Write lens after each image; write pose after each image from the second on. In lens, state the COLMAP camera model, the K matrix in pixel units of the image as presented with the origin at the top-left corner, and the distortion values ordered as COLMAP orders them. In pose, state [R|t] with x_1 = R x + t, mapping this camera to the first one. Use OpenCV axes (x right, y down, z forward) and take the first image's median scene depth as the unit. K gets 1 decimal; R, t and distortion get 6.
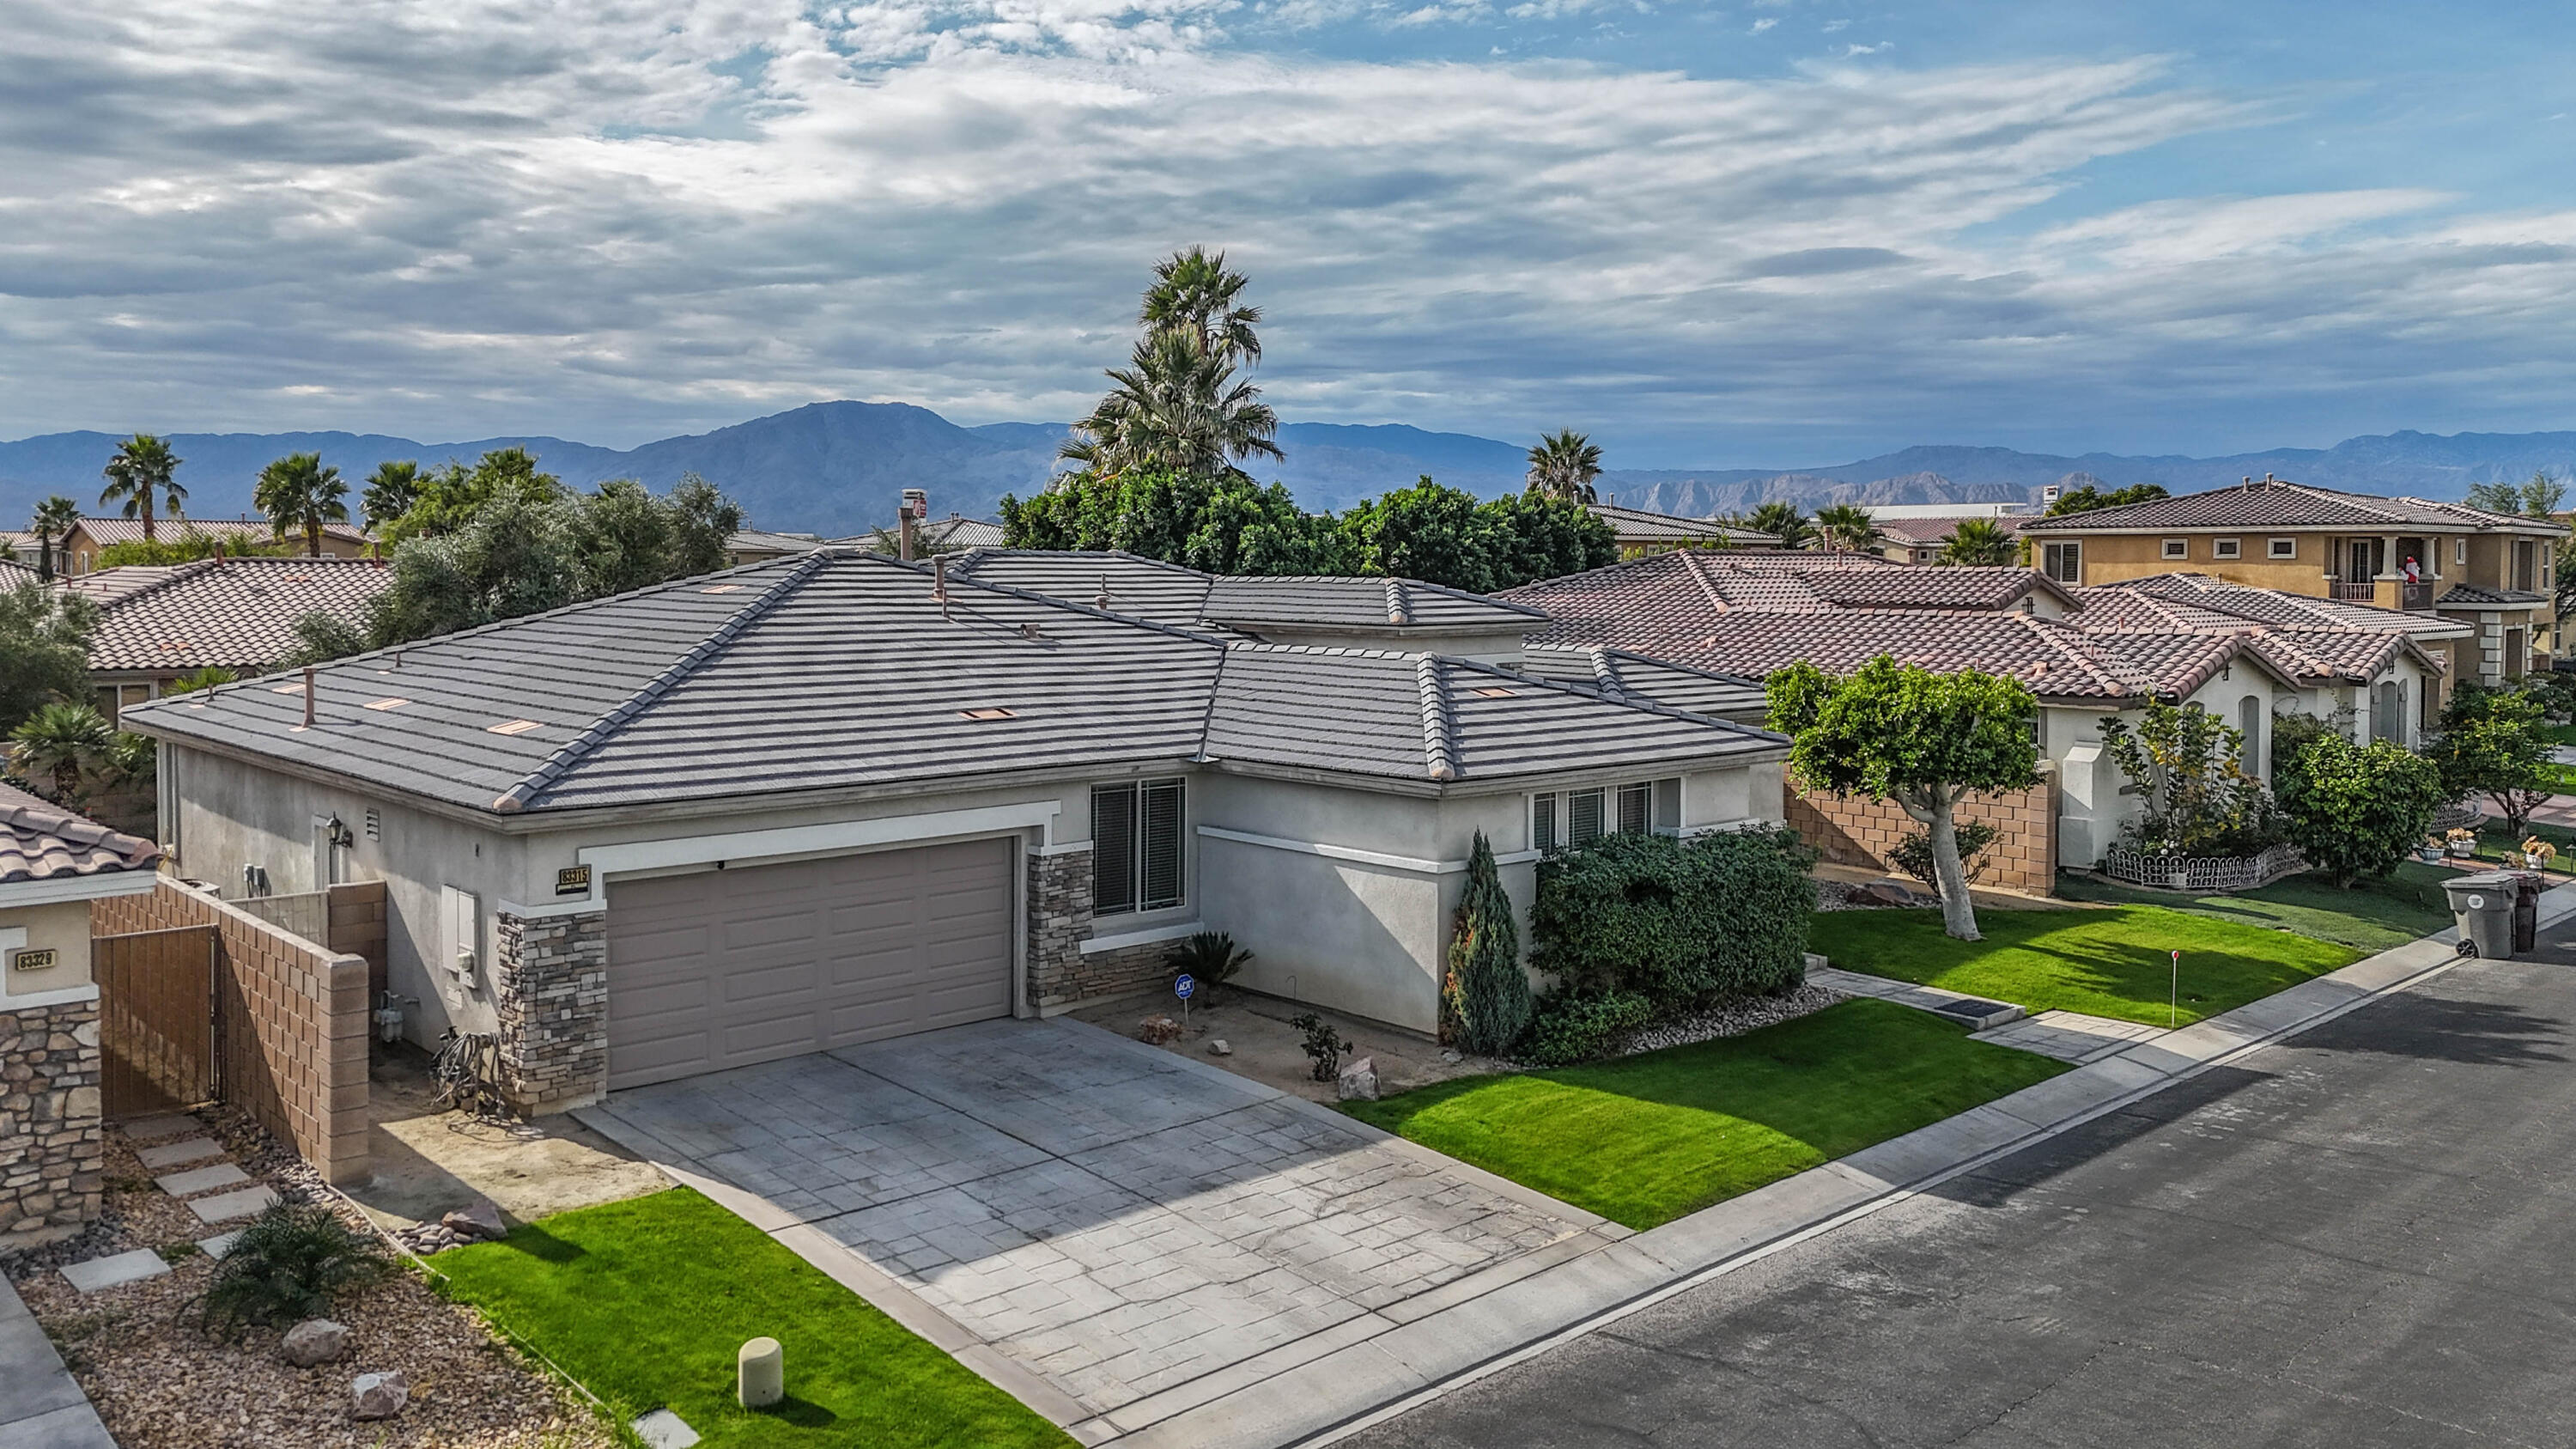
lens RADIAL K [[1923.8, 0, 1280.8], [0, 1923.8, 619.6], [0, 0, 1]] dist [0.082554, -0.075986]
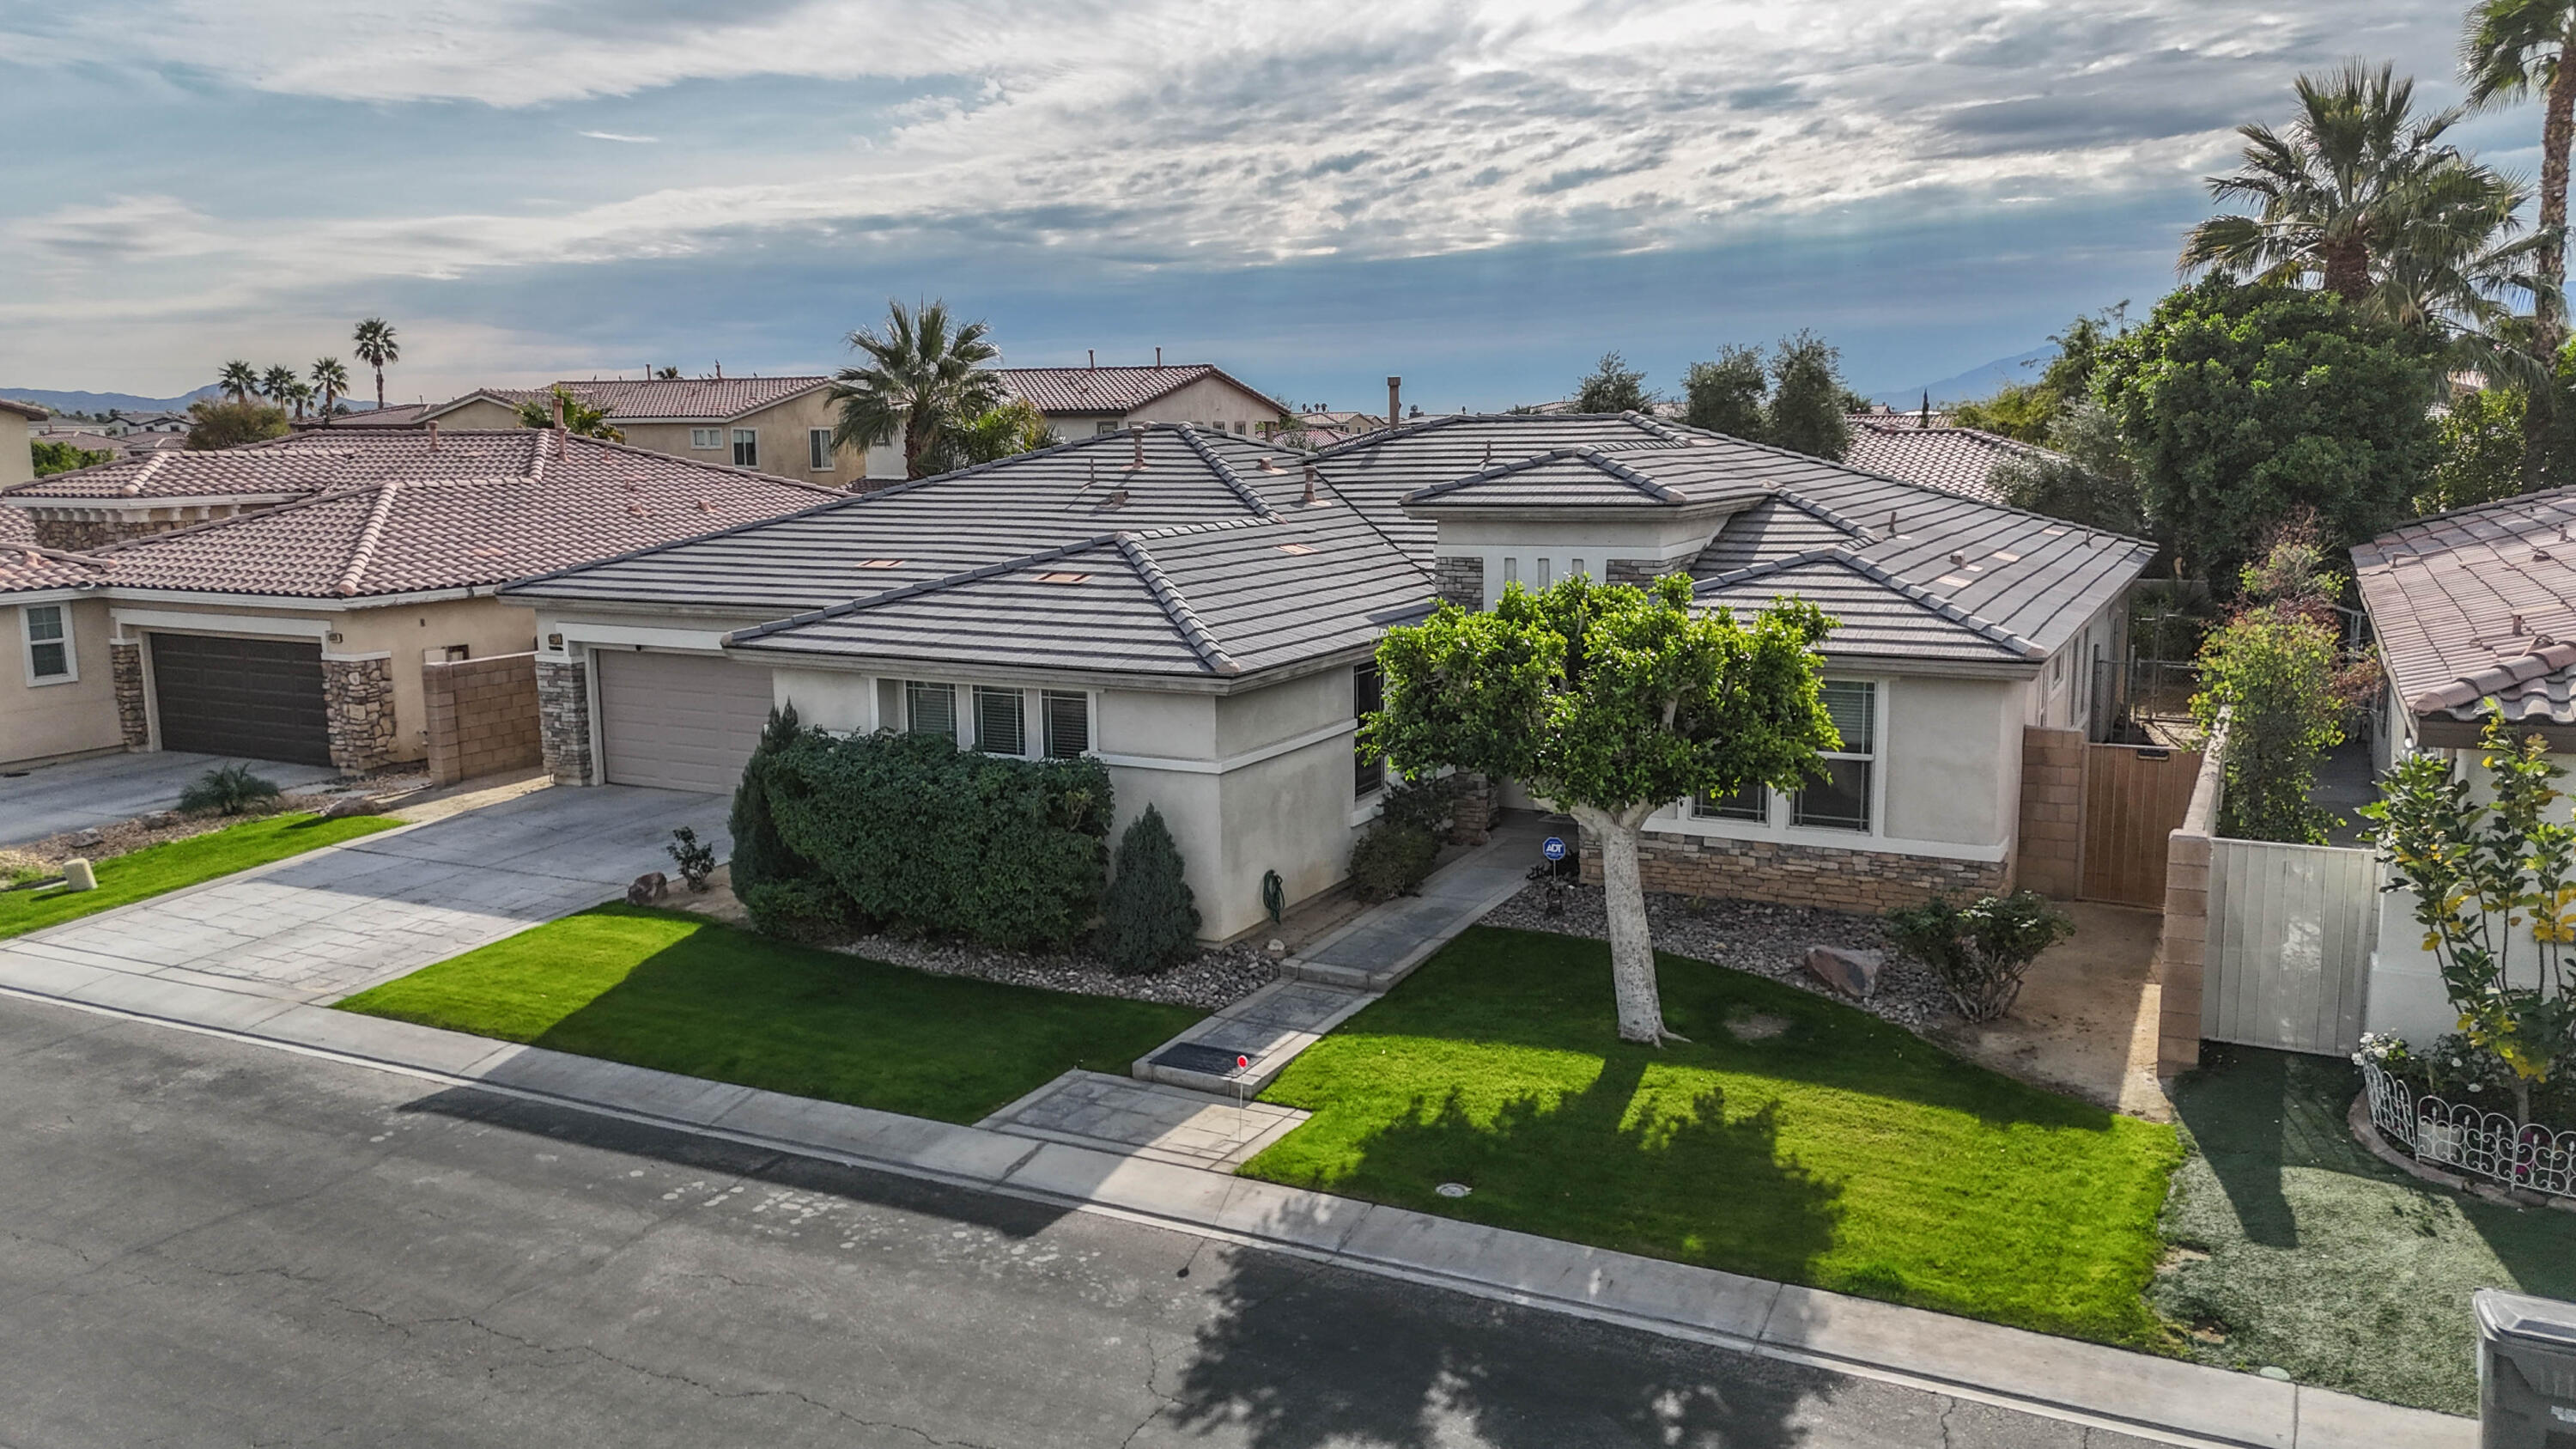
lens RADIAL K [[1890.0, 0, 1285.7], [0, 1890.0, 736.1], [0, 0, 1]] dist [0.085328, -0.087339]
pose [[0.337101, 0.144592, -0.930299, 1.068885], [-0.012750, 0.988747, 0.149056, -0.024519], [0.941382, -0.038385, 0.335151, 0.854365]]
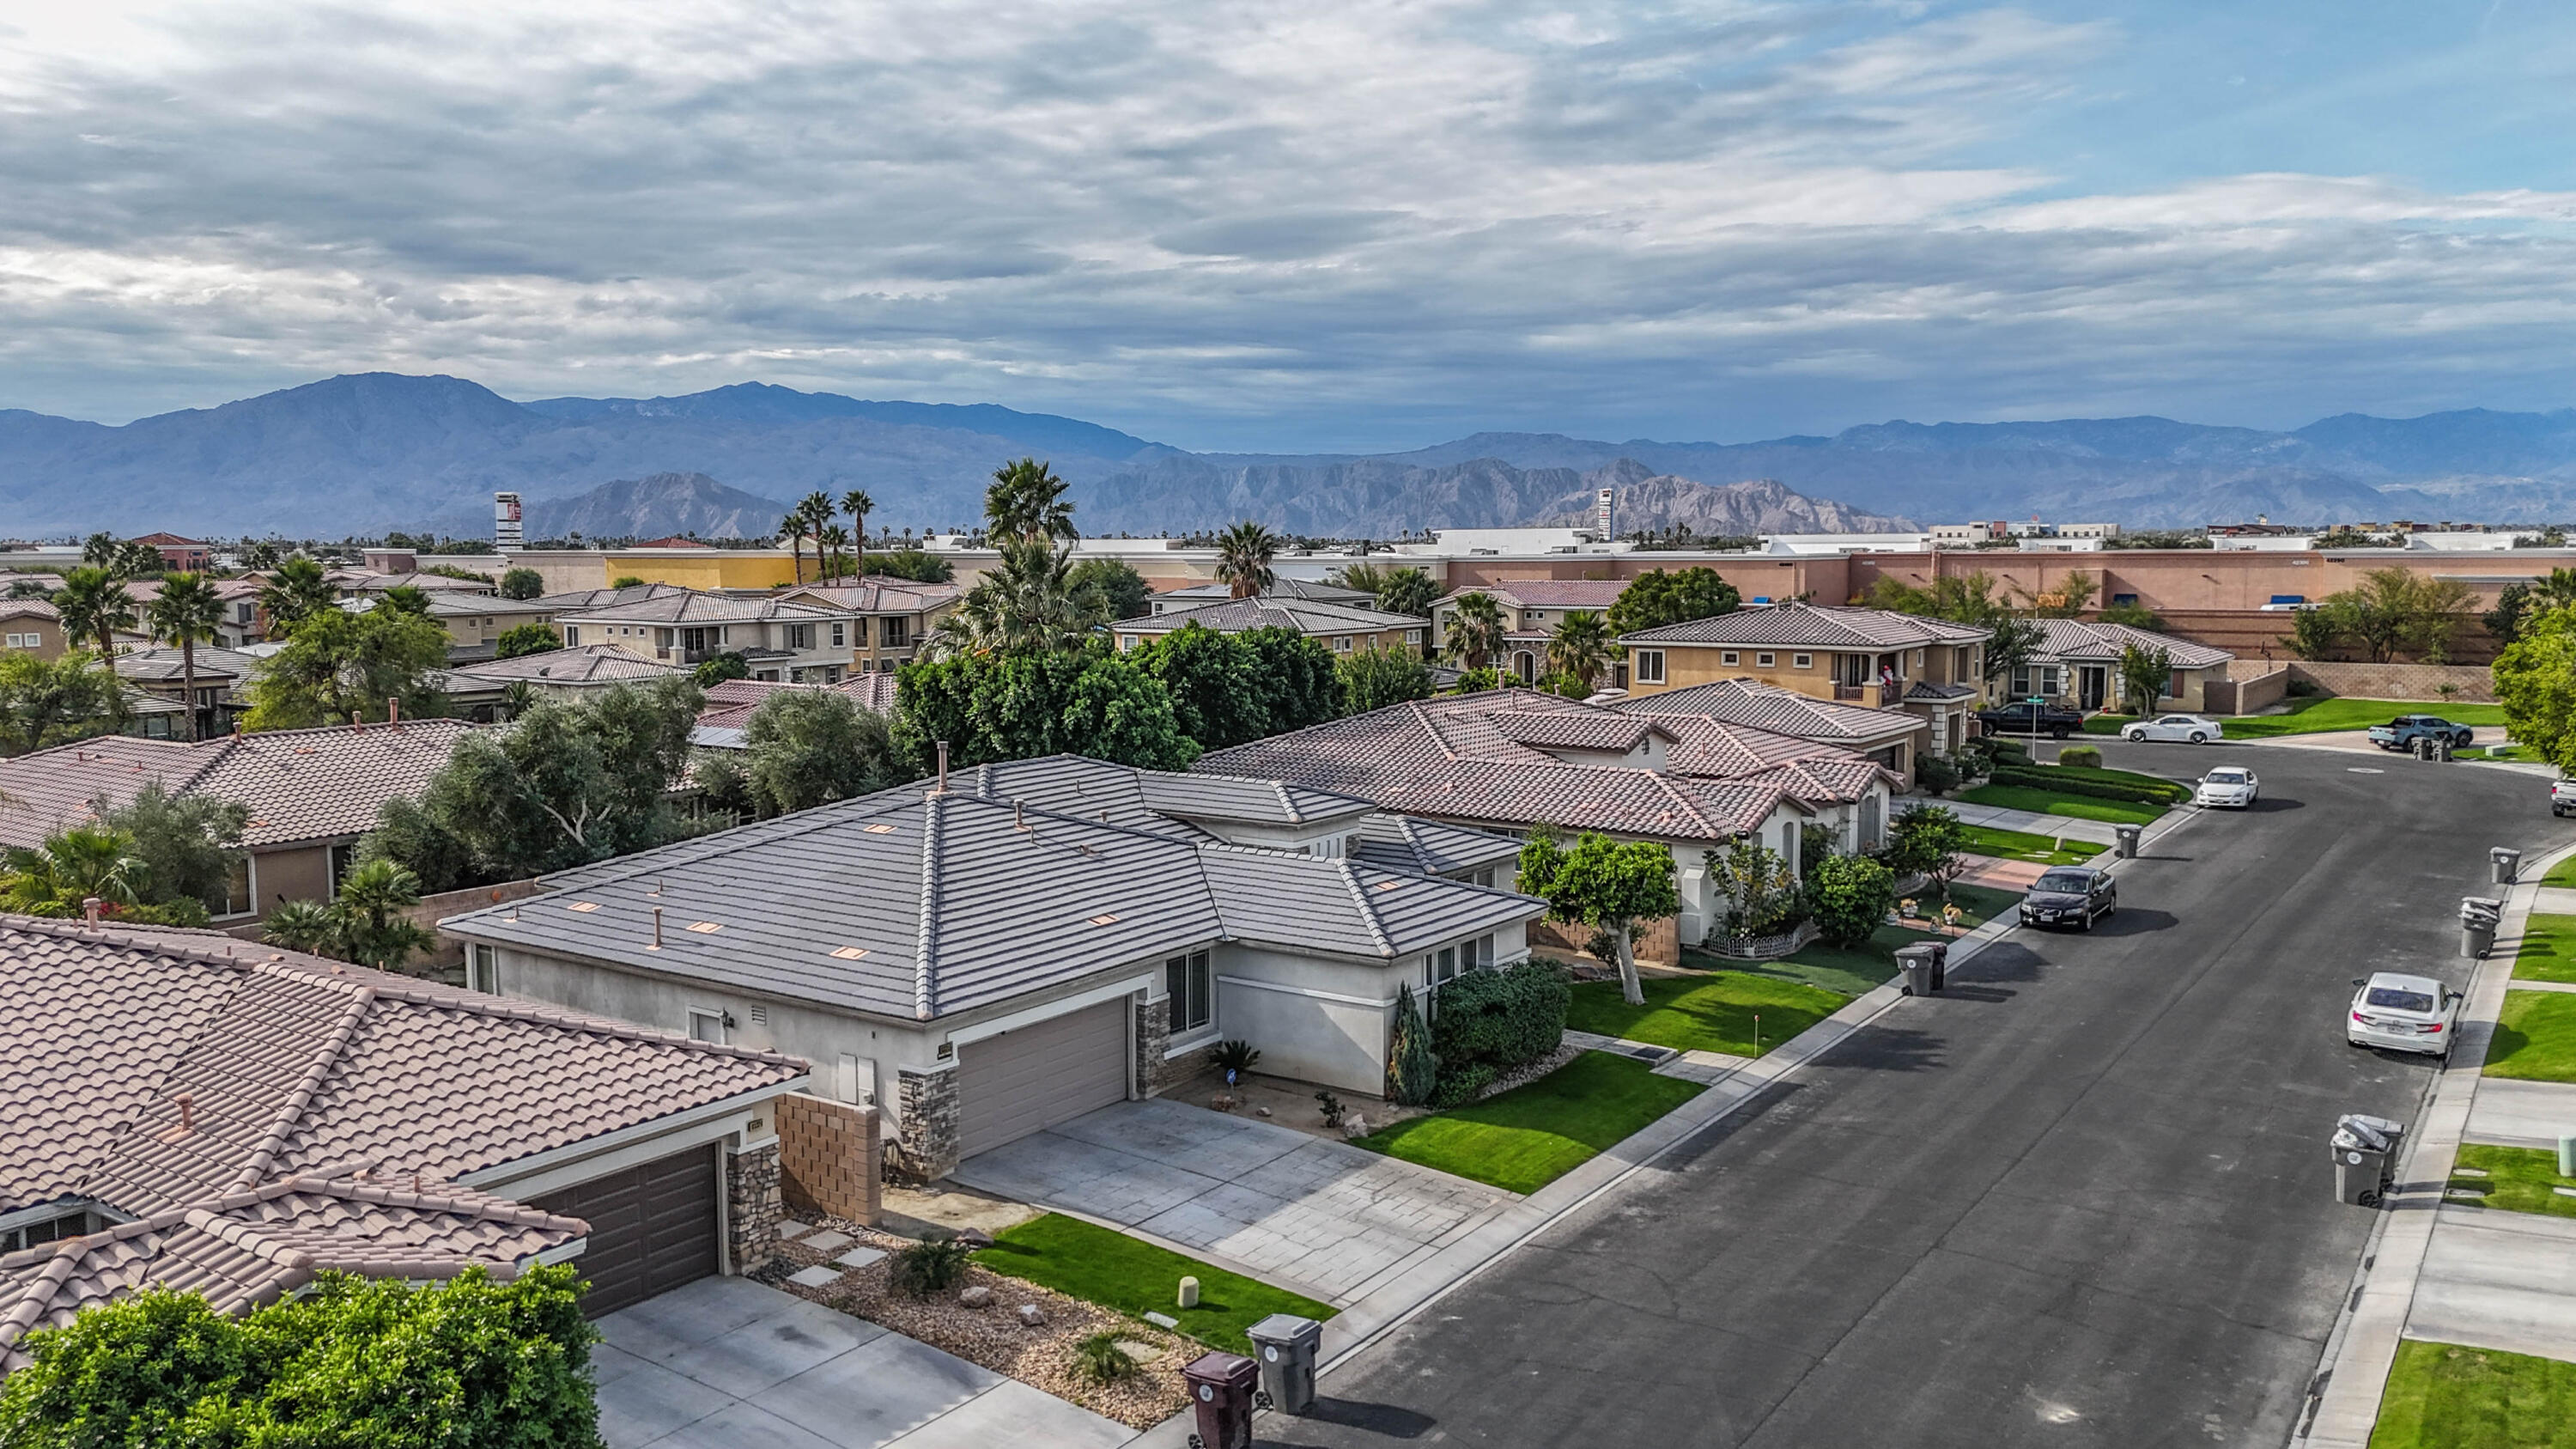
lens RADIAL K [[1909.6, 0, 1288.0], [0, 1909.6, 724.5], [0, 0, 1]] dist [0.114953, -0.095097]
pose [[0.976478, -0.027774, 0.213819, -0.351712], [0.013301, 0.997540, 0.068832, -0.236288], [-0.215204, -0.064369, 0.974445, -0.649391]]
